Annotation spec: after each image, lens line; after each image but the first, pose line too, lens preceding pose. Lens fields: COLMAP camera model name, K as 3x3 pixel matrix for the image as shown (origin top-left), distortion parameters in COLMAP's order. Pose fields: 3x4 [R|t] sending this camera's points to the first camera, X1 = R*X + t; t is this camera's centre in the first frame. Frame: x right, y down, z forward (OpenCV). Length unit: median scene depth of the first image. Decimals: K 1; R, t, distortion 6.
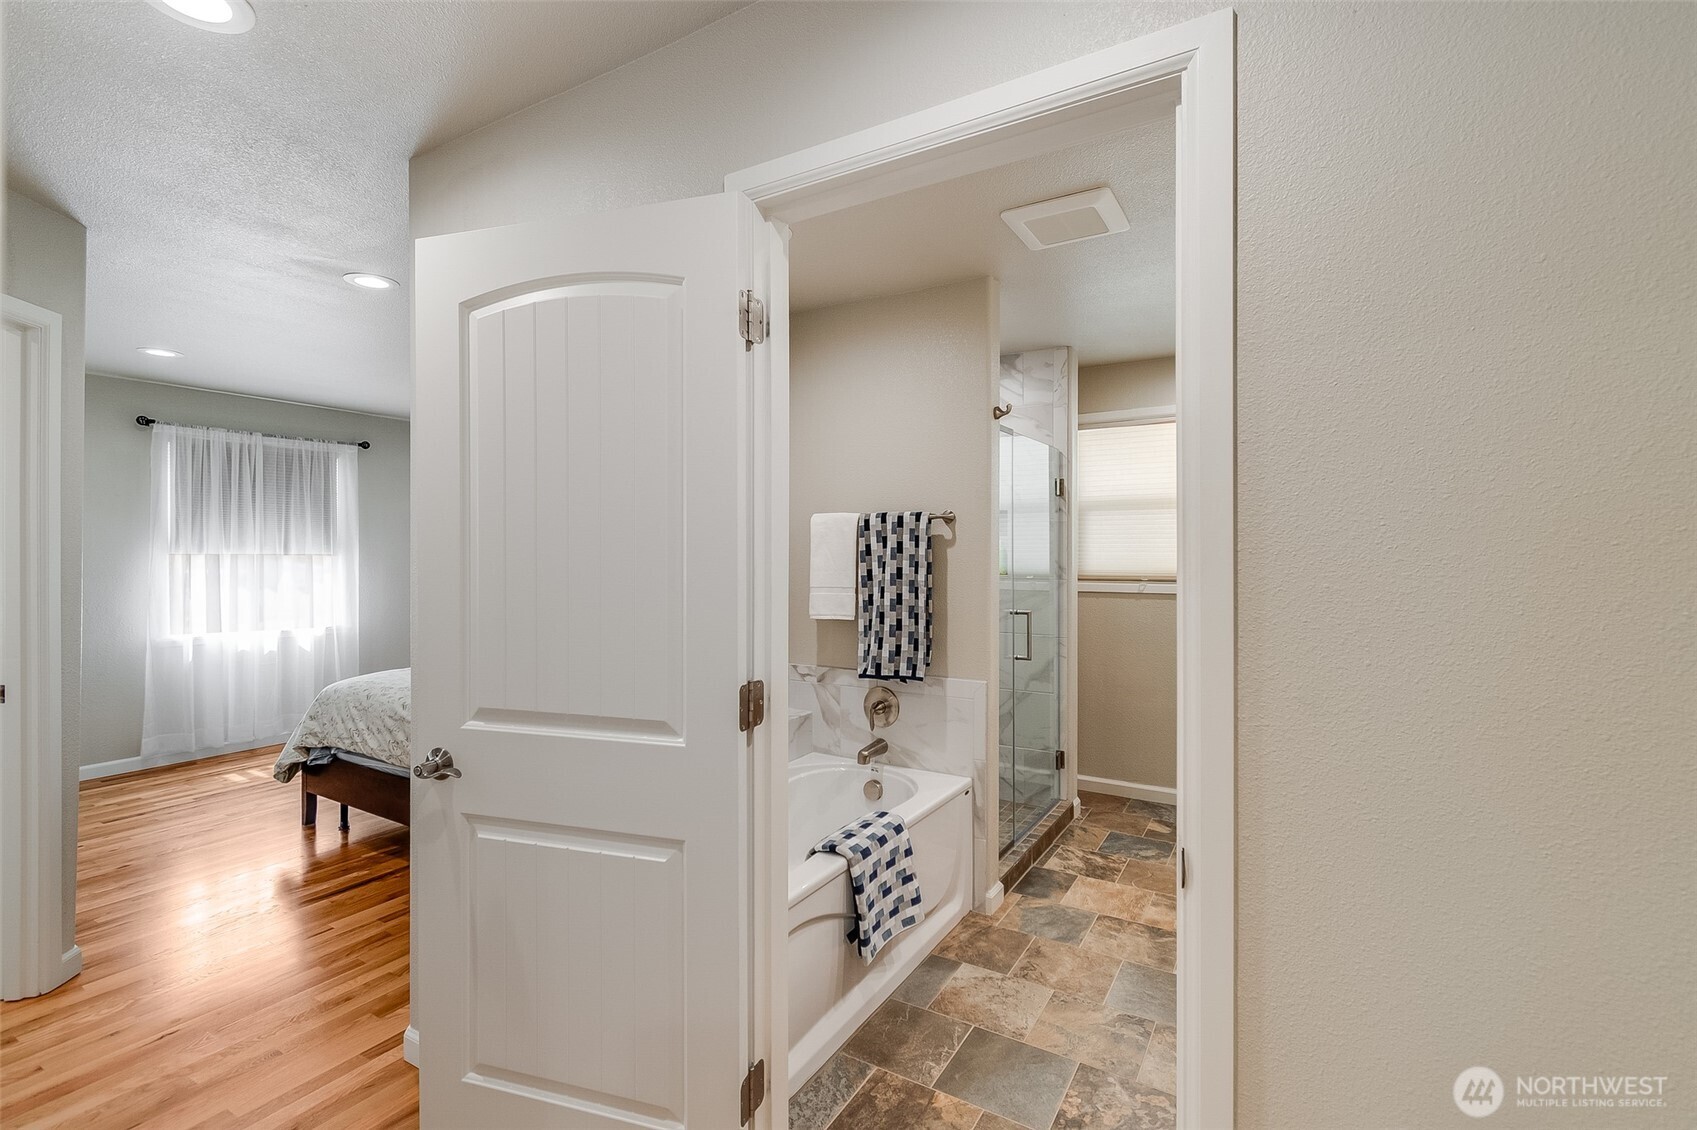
lens RADIAL K [[760.2, 0, 844.8], [0, 760.2, 552.0], [0, 0, 1]] dist [0.001566, -0.000385]
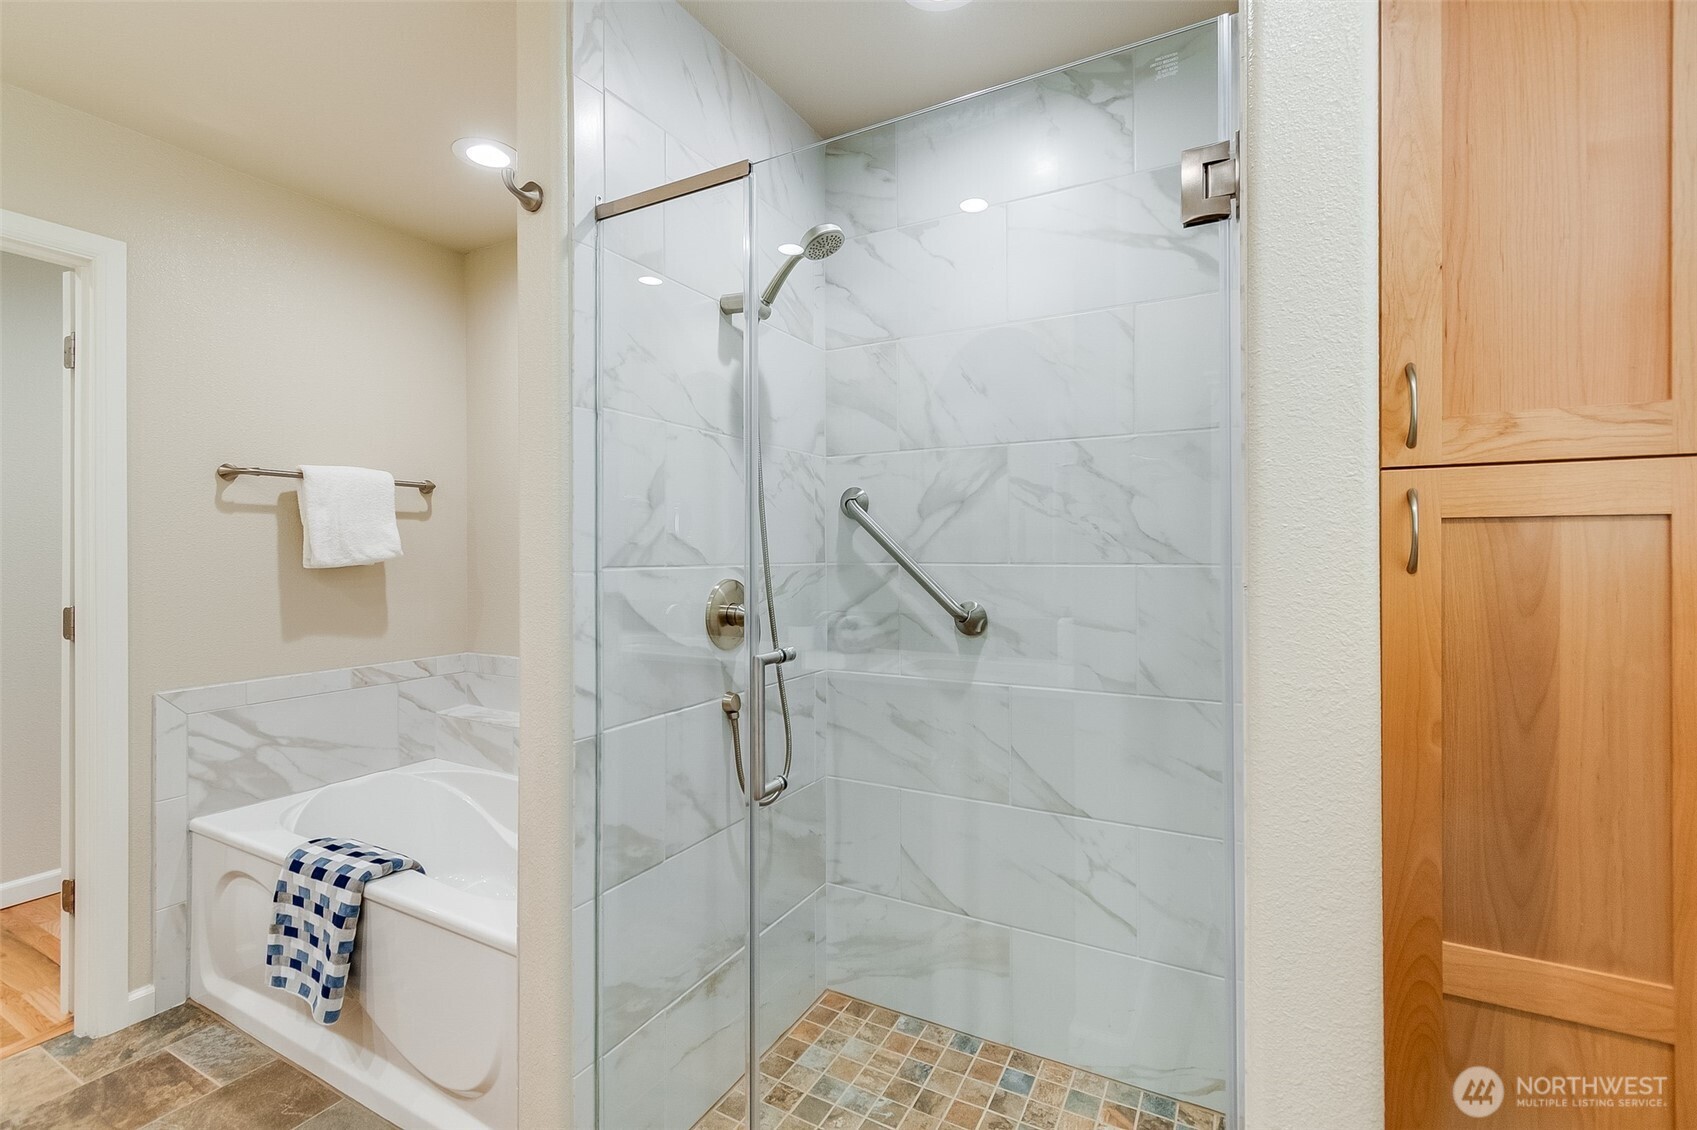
lens RADIAL K [[744.6, 0, 844.7], [0, 744.6, 549.8], [0, 0, 1]] dist [0.014860, -0.003382]
pose [[0.045224, -0.004023, -0.998969, 0.660716], [0.001942, 0.999990, -0.003939, 0.034714], [0.998975, -0.001762, 0.045231, 1.160250]]
